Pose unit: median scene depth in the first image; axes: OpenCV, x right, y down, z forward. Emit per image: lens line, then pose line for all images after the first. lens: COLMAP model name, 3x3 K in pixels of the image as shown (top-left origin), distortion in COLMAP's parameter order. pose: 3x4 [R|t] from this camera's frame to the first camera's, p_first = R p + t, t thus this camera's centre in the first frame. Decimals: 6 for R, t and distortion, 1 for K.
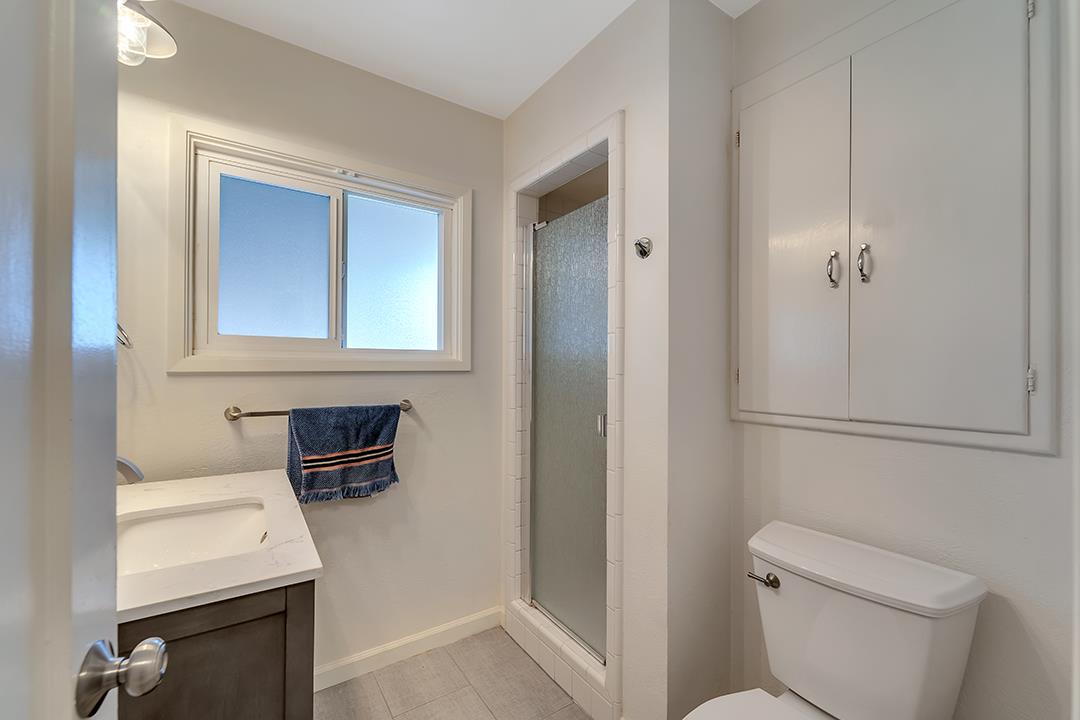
lens RADIAL K [[451.0, 0, 538.7], [0, 451.0, 363.3], [0, 0, 1]] dist [0.001224, -0.001745]
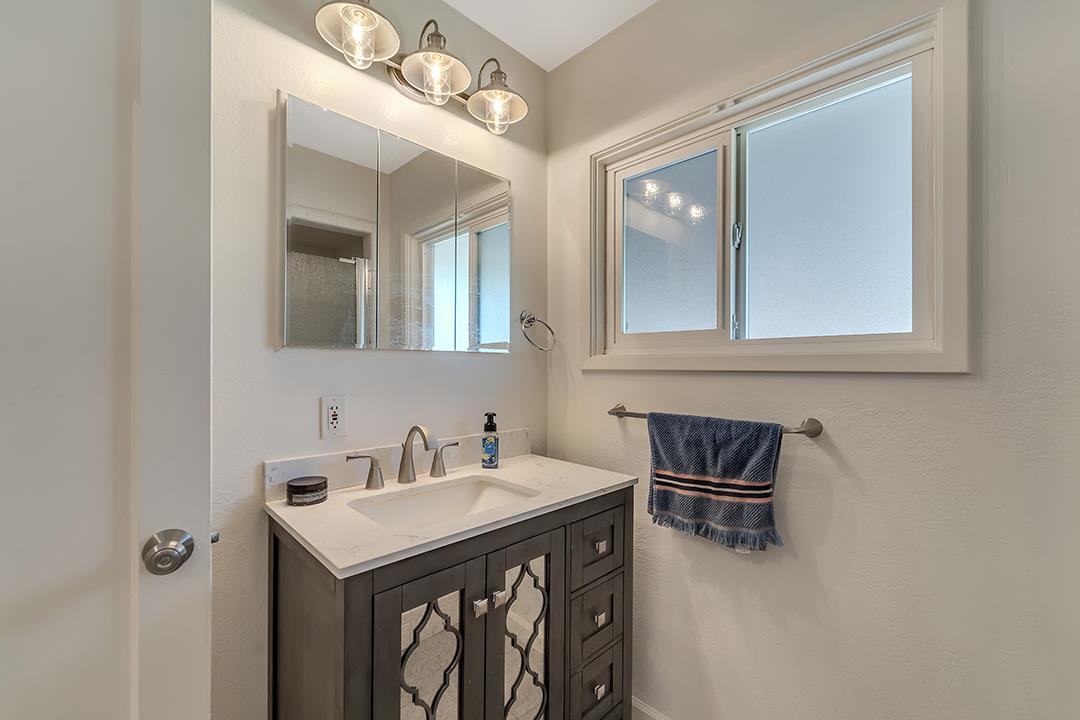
lens RADIAL K [[451.0, 0, 537.8], [0, 451.0, 364.7], [0, 0, 1]] dist [0.001224, -0.001745]
pose [[0.177069, -0.007170, -0.984172, 0.265254], [0.005832, 0.999964, -0.006236, 0.011283], [0.984181, -0.004636, 0.177104, 0.583703]]
